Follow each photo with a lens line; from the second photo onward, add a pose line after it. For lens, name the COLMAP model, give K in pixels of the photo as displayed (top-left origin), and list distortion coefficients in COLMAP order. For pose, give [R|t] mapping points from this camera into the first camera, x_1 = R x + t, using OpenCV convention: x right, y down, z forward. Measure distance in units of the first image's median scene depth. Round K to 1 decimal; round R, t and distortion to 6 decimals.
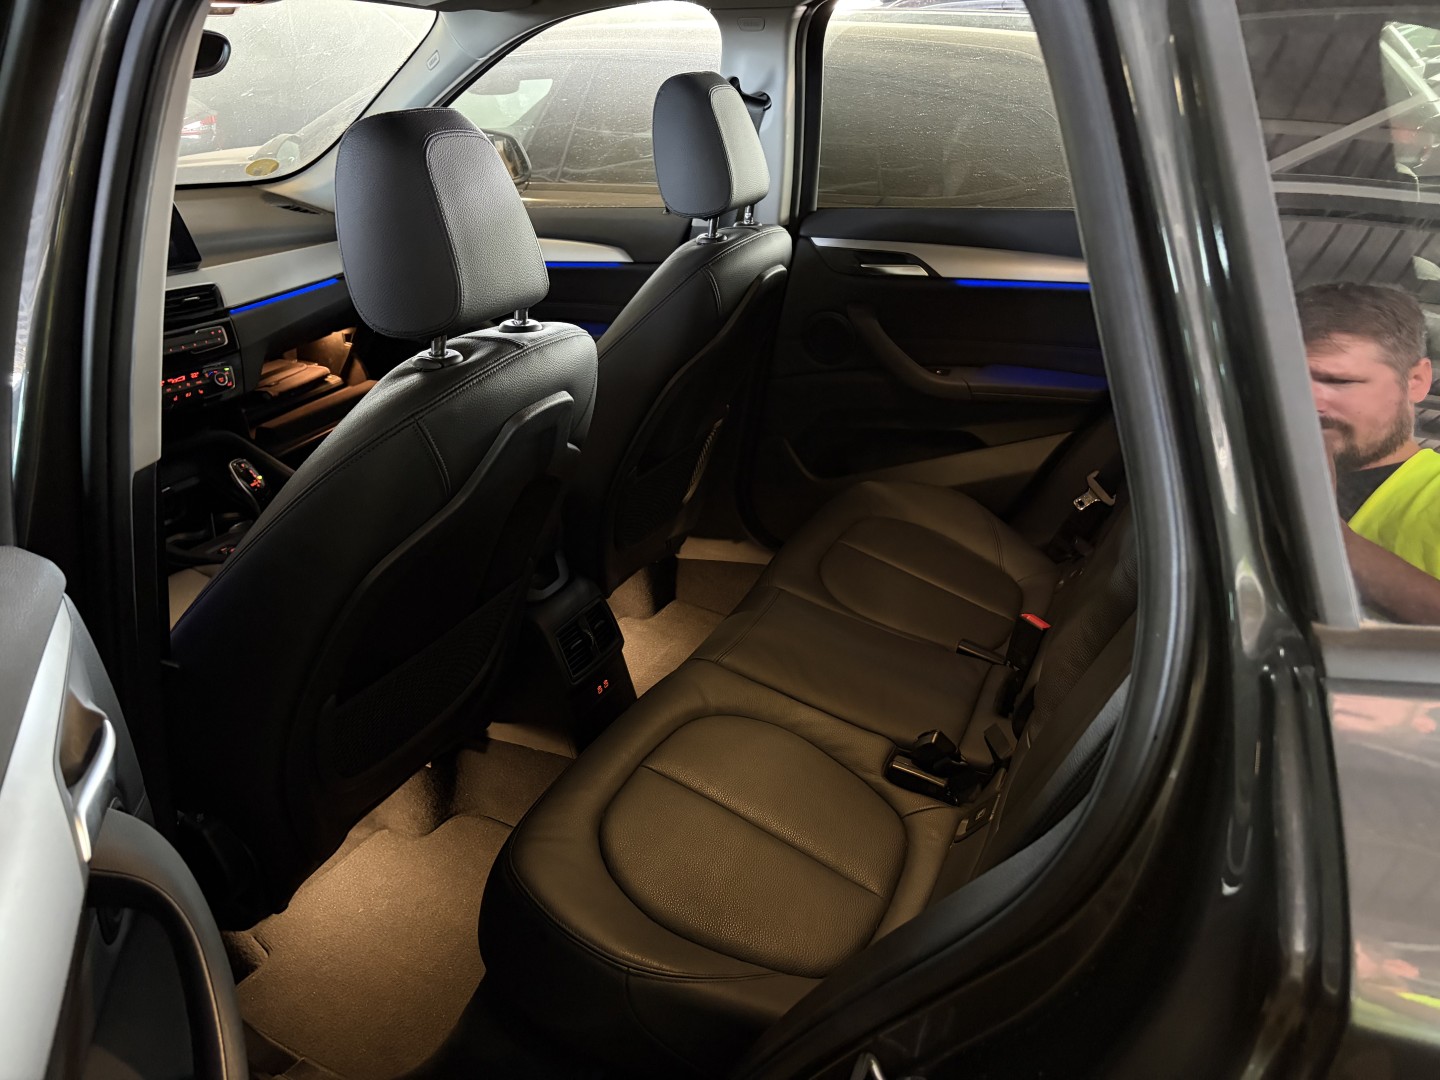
lens RADIAL K [[1125.2, 0, 723.2], [0, 1125.2, 538.4], [0, 0, 1]] dist [0.059486, -0.059776]
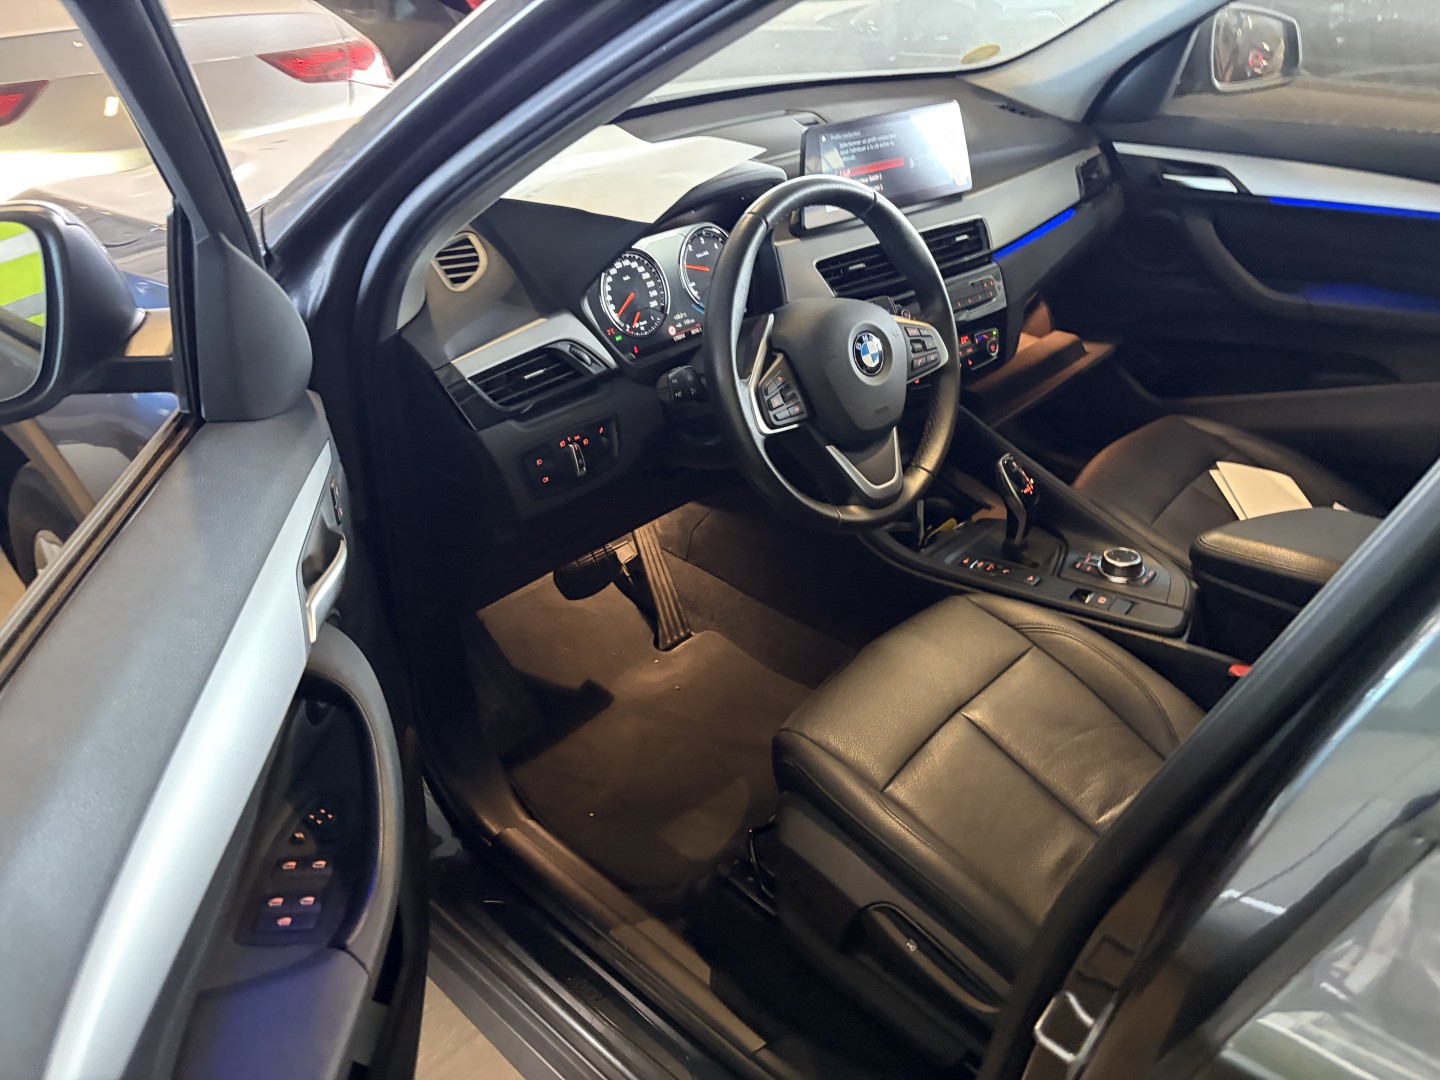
lens RADIAL K [[1125.2, 0, 716.6], [0, 1125.2, 547.1], [0, 0, 1]] dist [0.059486, -0.059776]
pose [[0.957446, 0.153239, -0.244572, -0.396147], [-0.123072, 0.983271, 0.134279, -0.082425], [0.261057, -0.098465, 0.960288, 0.177464]]
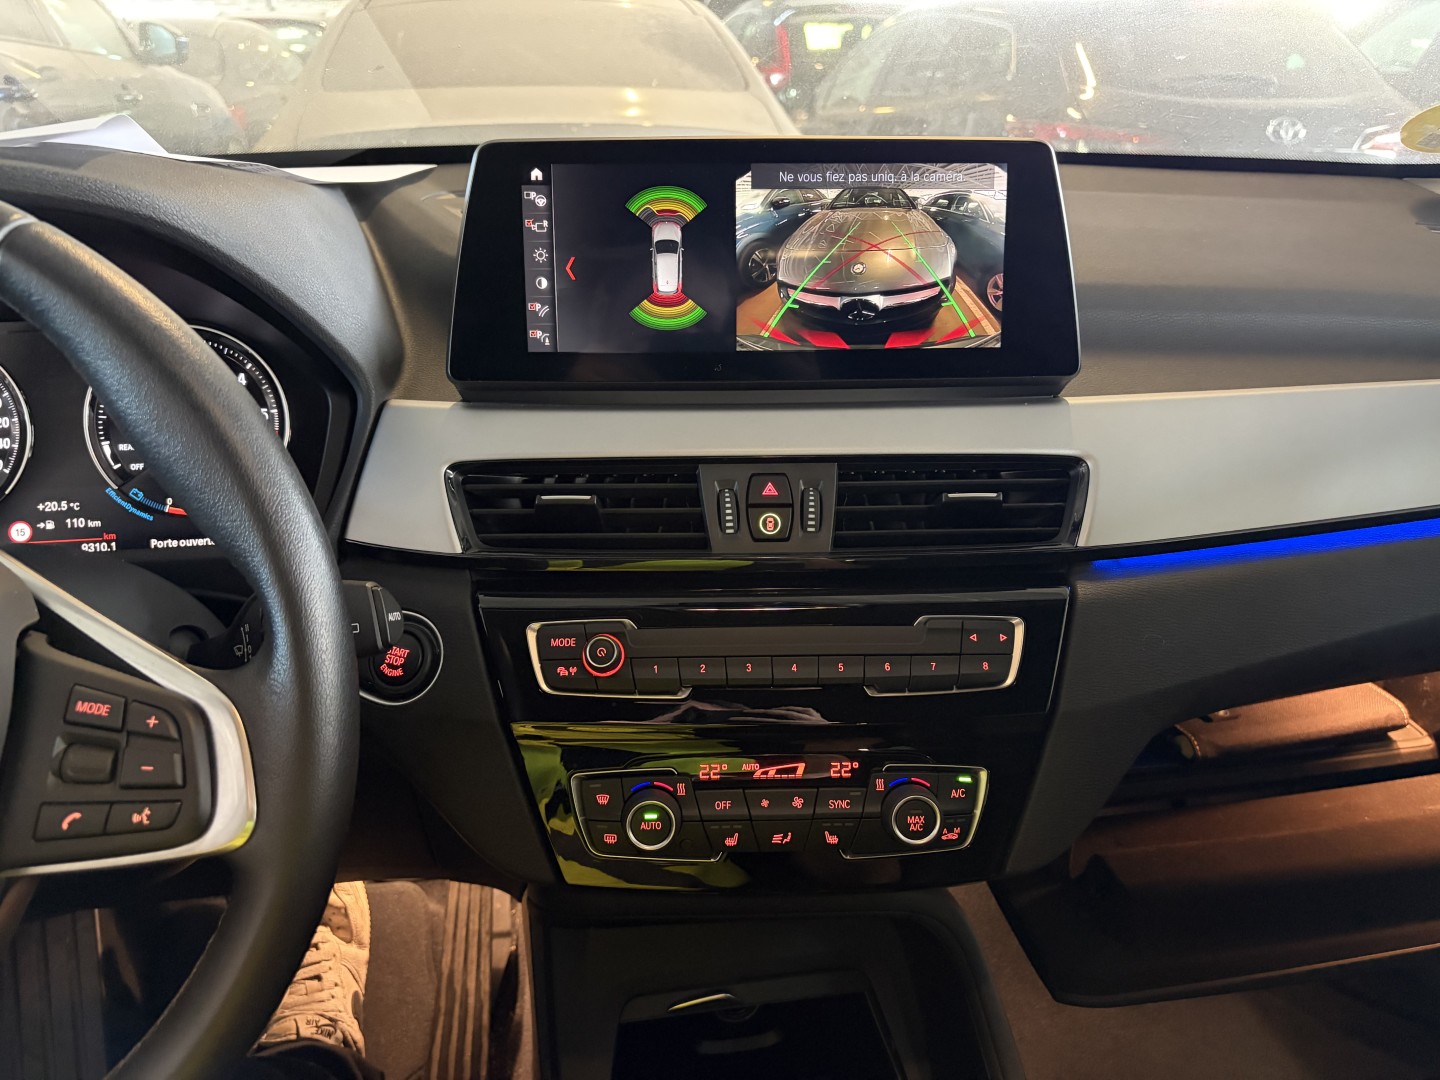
lens RADIAL K [[1125.2, 0, 705.8], [0, 1125.2, 545.7], [0, 0, 1]] dist [0.059486, -0.059776]
pose [[0.576881, 0.318553, -0.752152, -0.280286], [-0.341190, 0.930616, 0.132453, -0.209170], [0.742158, 0.180217, 0.645542, 0.750344]]
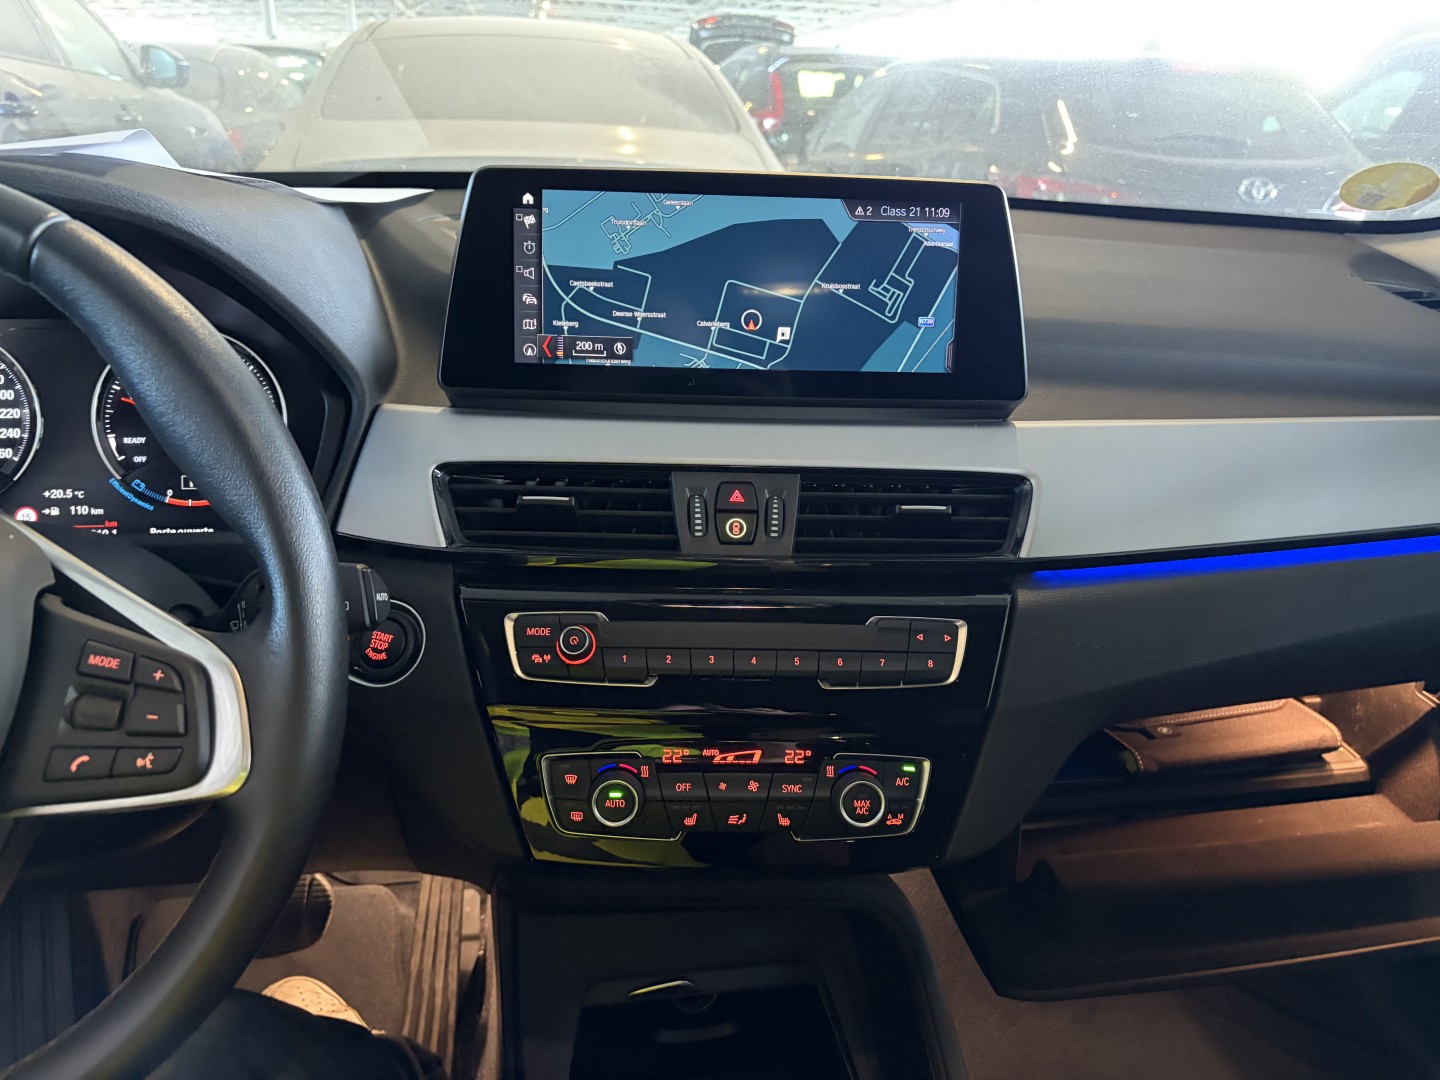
lens RADIAL K [[1125.2, 0, 714.2], [0, 1125.2, 545.9], [0, 0, 1]] dist [0.059486, -0.059776]
pose [[0.584917, 0.310594, -0.749269, -0.260373], [-0.369431, 0.924410, 0.094798, -0.204587], [0.722075, 0.221354, 0.655446, 0.742031]]
